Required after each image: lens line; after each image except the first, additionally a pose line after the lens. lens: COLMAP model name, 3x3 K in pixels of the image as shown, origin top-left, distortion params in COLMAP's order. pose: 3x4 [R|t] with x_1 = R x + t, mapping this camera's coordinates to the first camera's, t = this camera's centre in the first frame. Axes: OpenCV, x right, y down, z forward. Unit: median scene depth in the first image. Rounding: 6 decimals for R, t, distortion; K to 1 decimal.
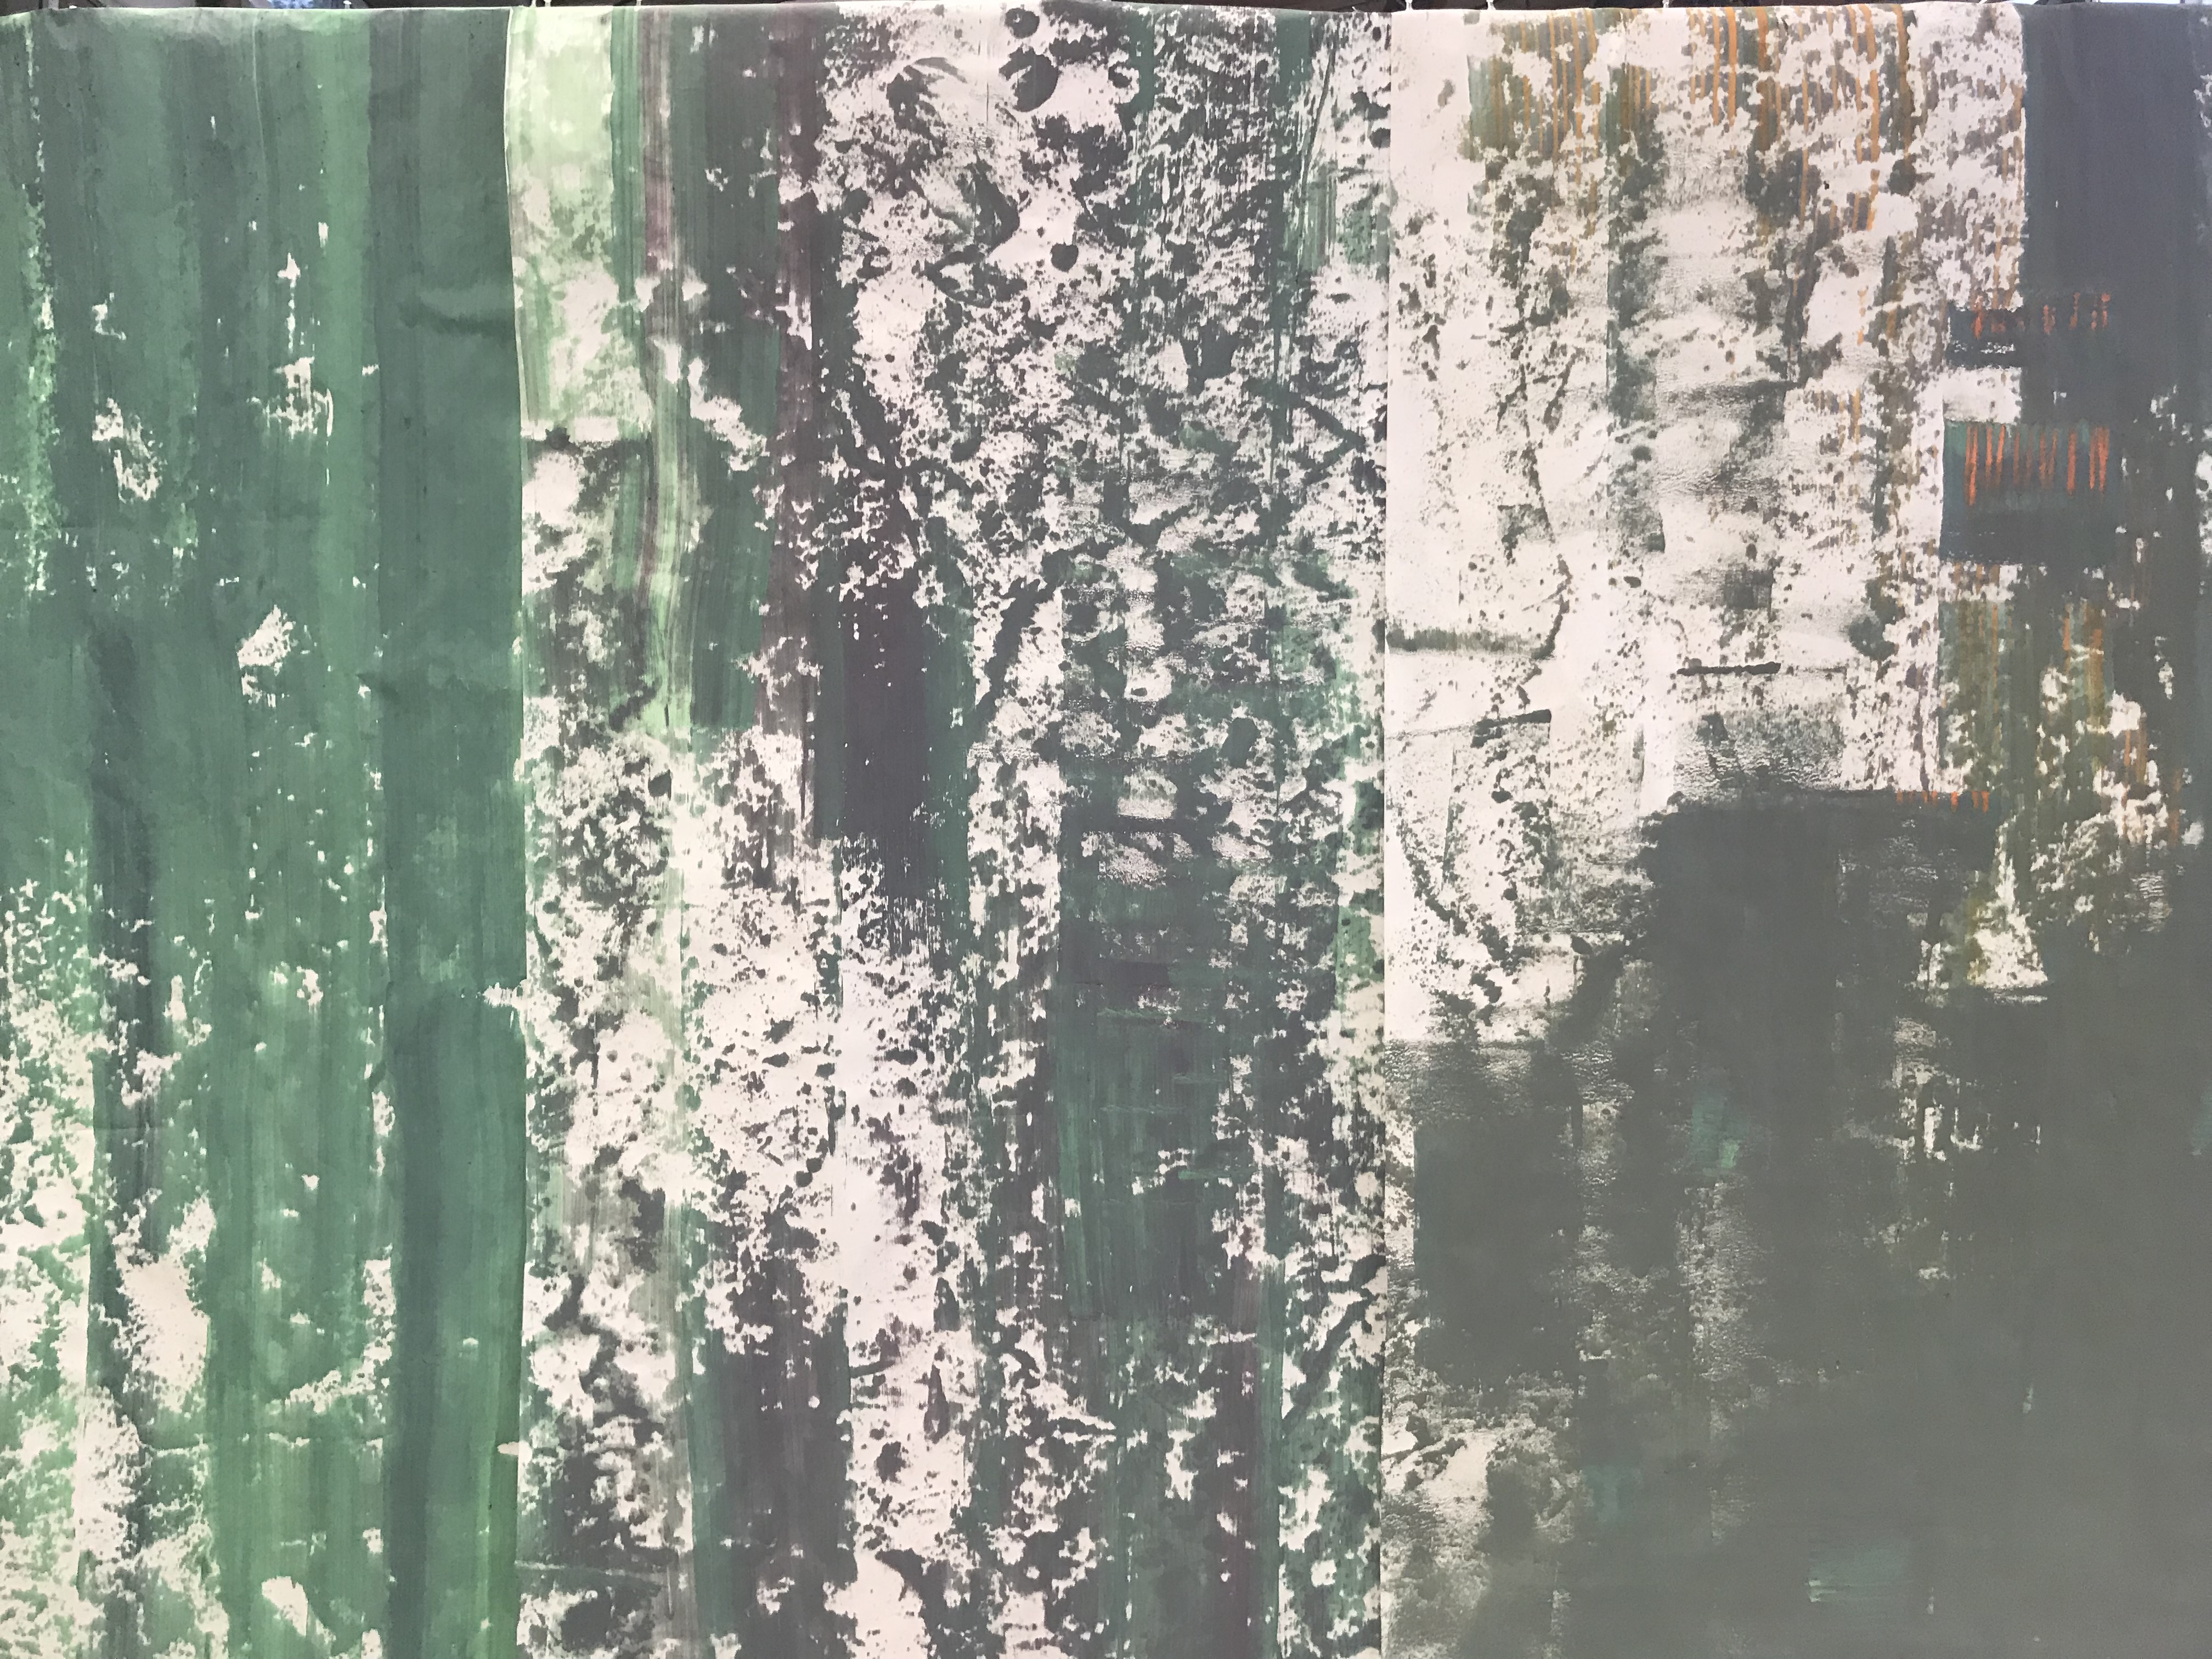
lens RADIAL K [[1856.0, 0, 1095.0], [0, 1856.0, 827.4], [0, 0, 1]] dist [0.047743, -0.072515]
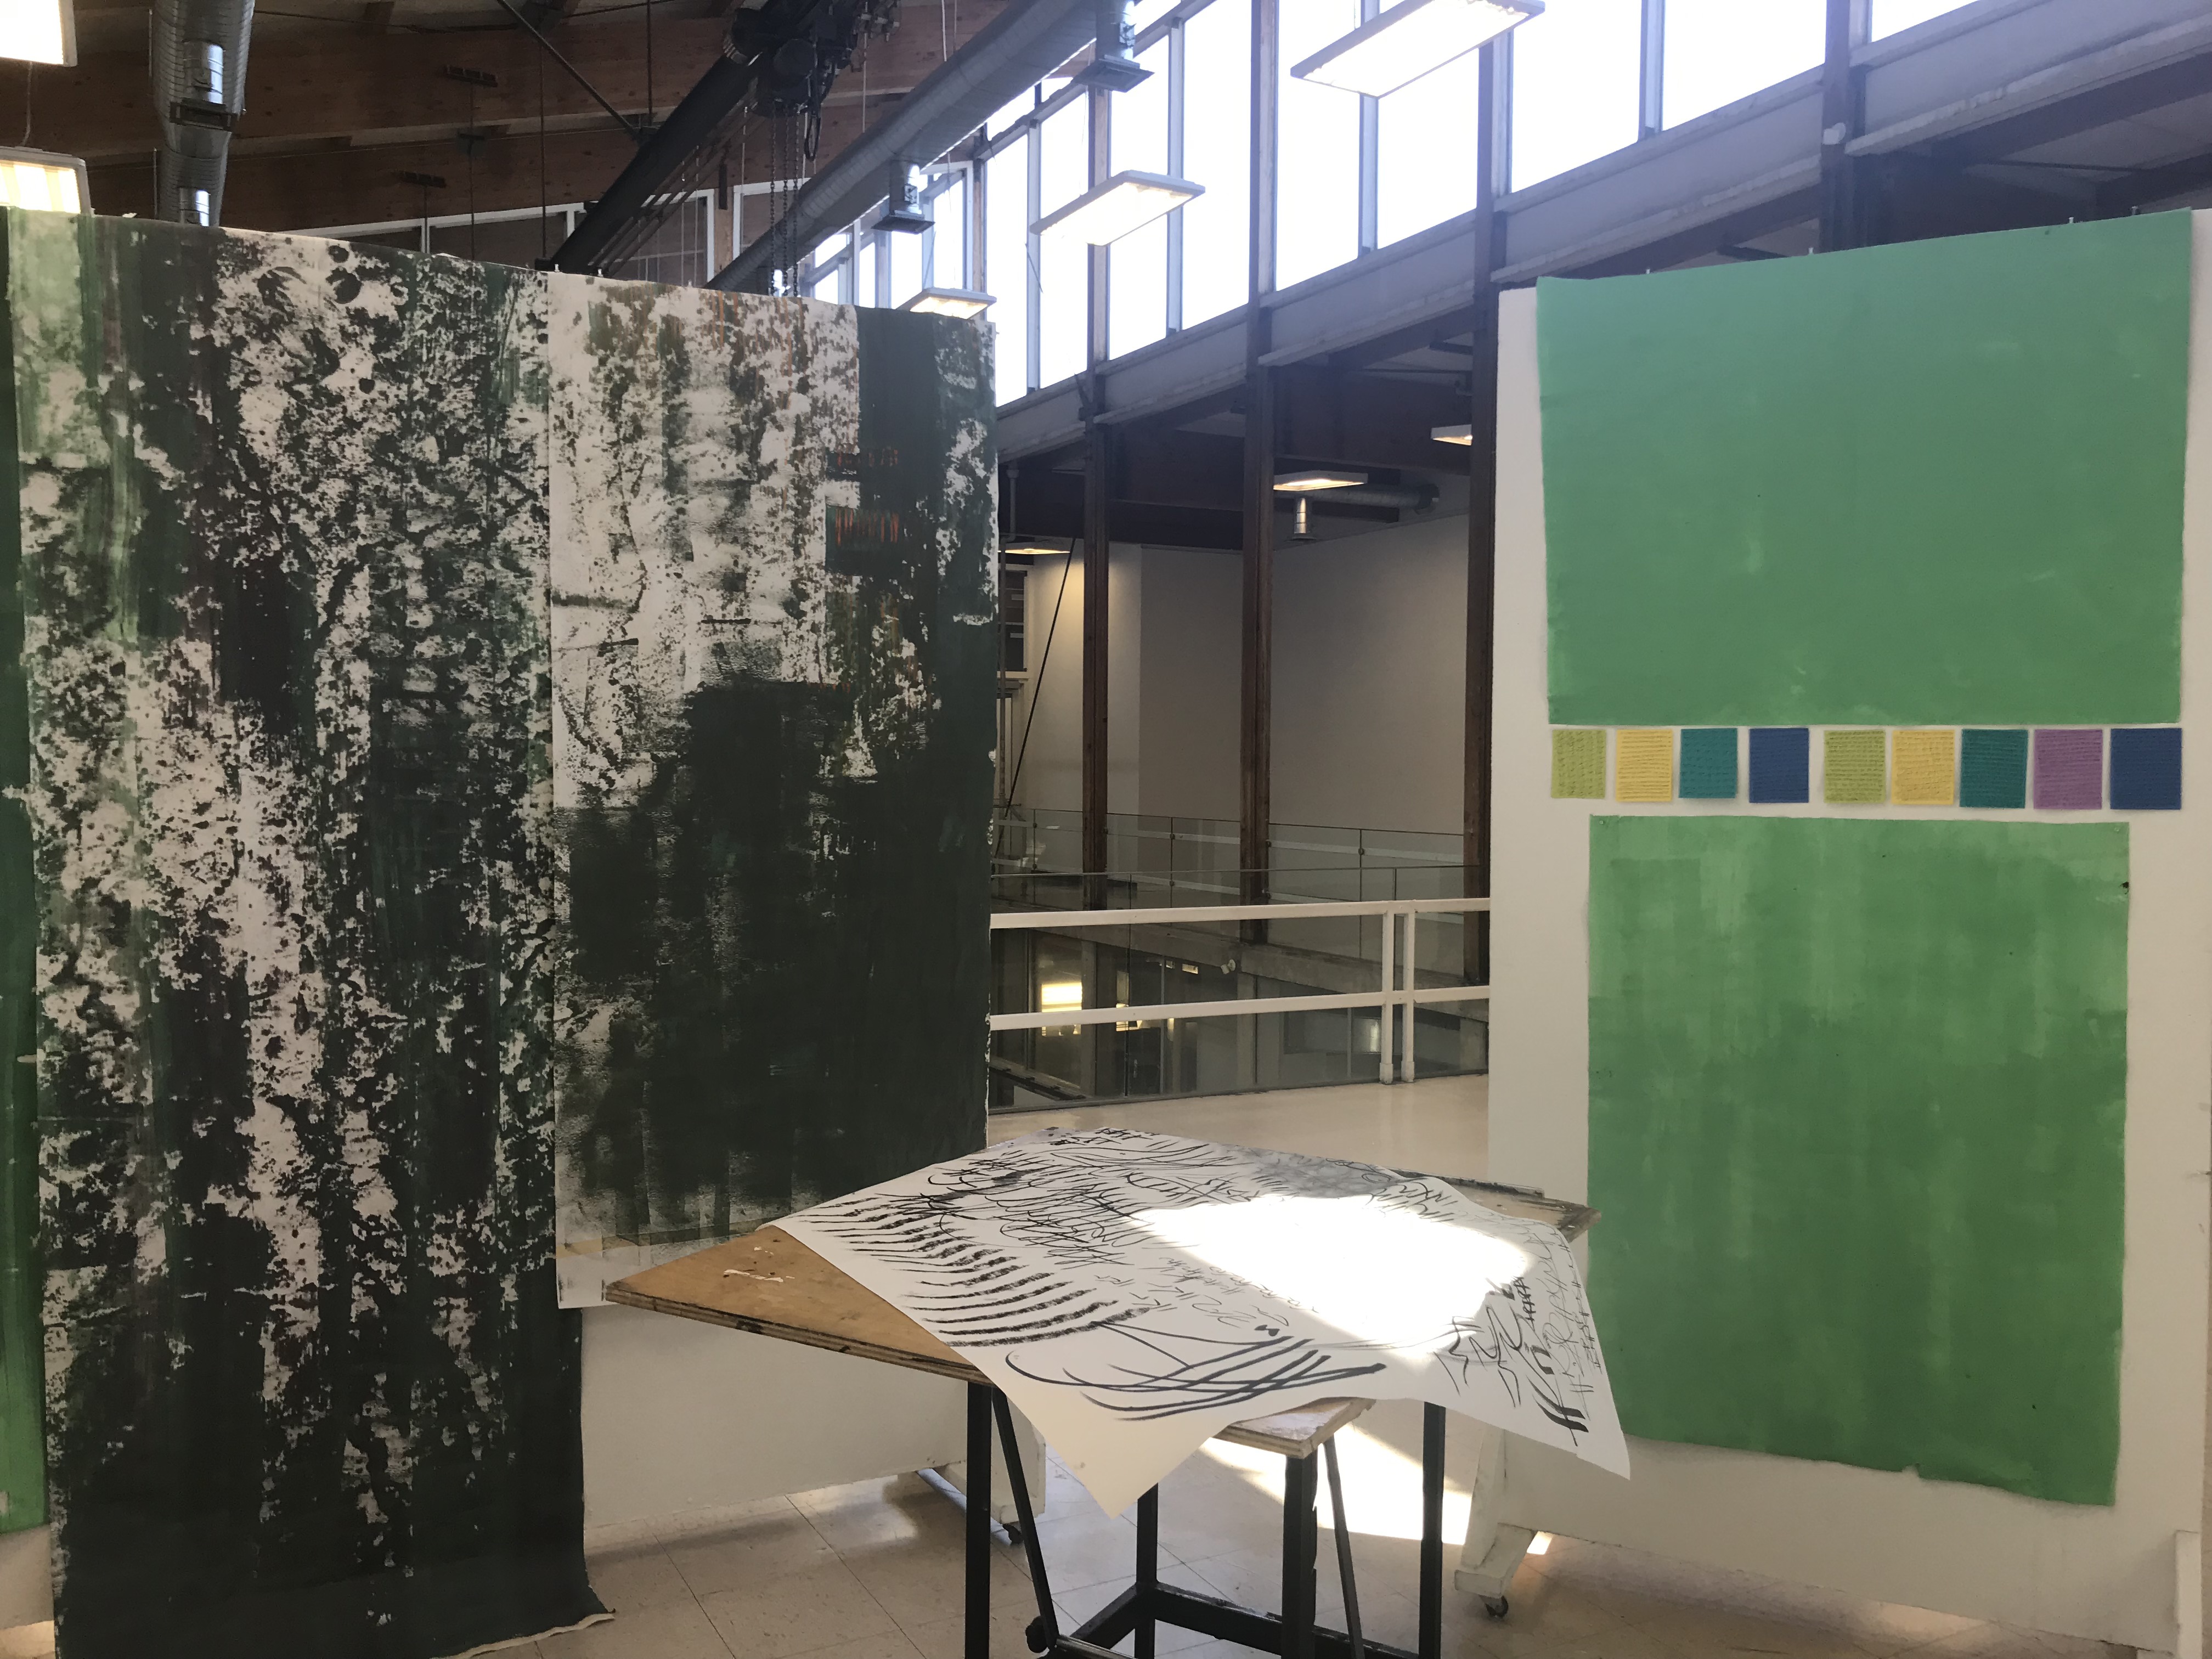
lens RADIAL K [[1856.0, 0, 1094.3], [0, 1856.0, 816.3], [0, 0, 1]] dist [0.047743, -0.072515]
pose [[0.896668, -0.017815, 0.442345, -0.194880], [0.008212, 0.999687, 0.023615, 0.081386], [-0.442627, -0.017542, 0.896534, -0.974036]]
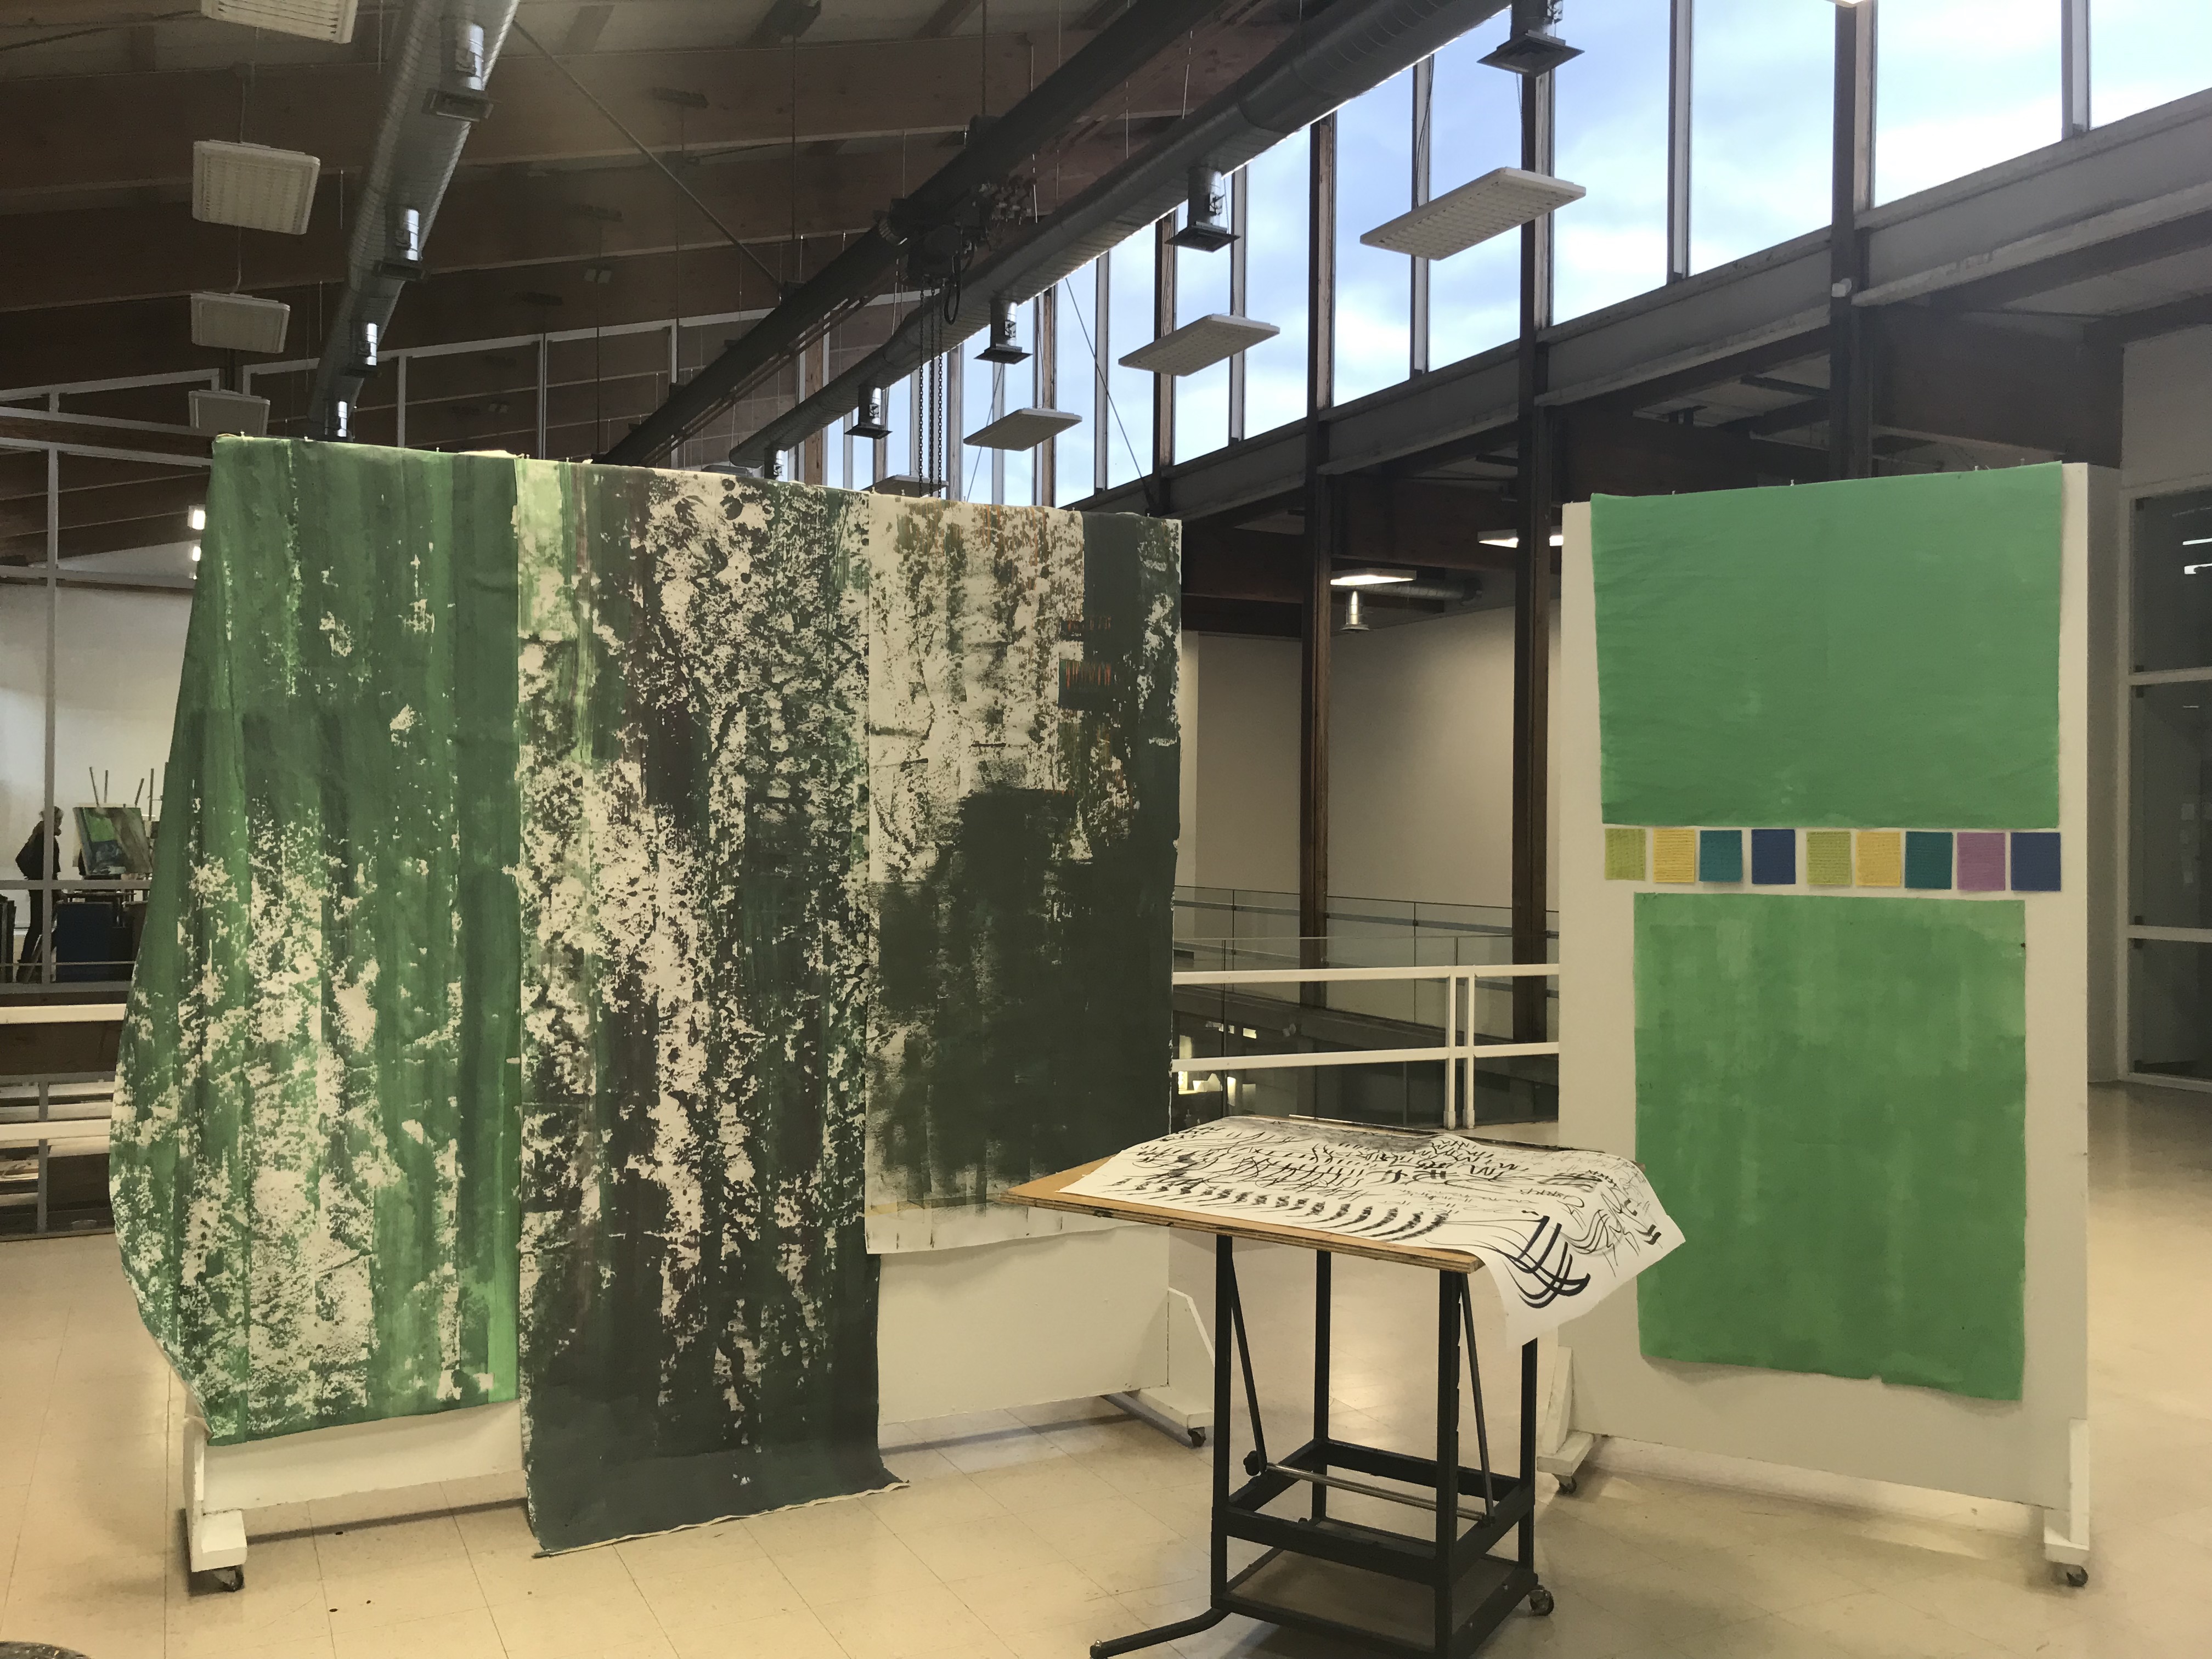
lens RADIAL K [[1856.0, 0, 1089.3], [0, 1856.0, 783.5], [0, 0, 1]] dist [0.047743, -0.072515]
pose [[0.905794, 0.010990, 0.423576, -0.670466], [0.002922, 0.999478, -0.032180, 0.059563], [-0.423708, 0.030386, 0.905289, -1.508181]]
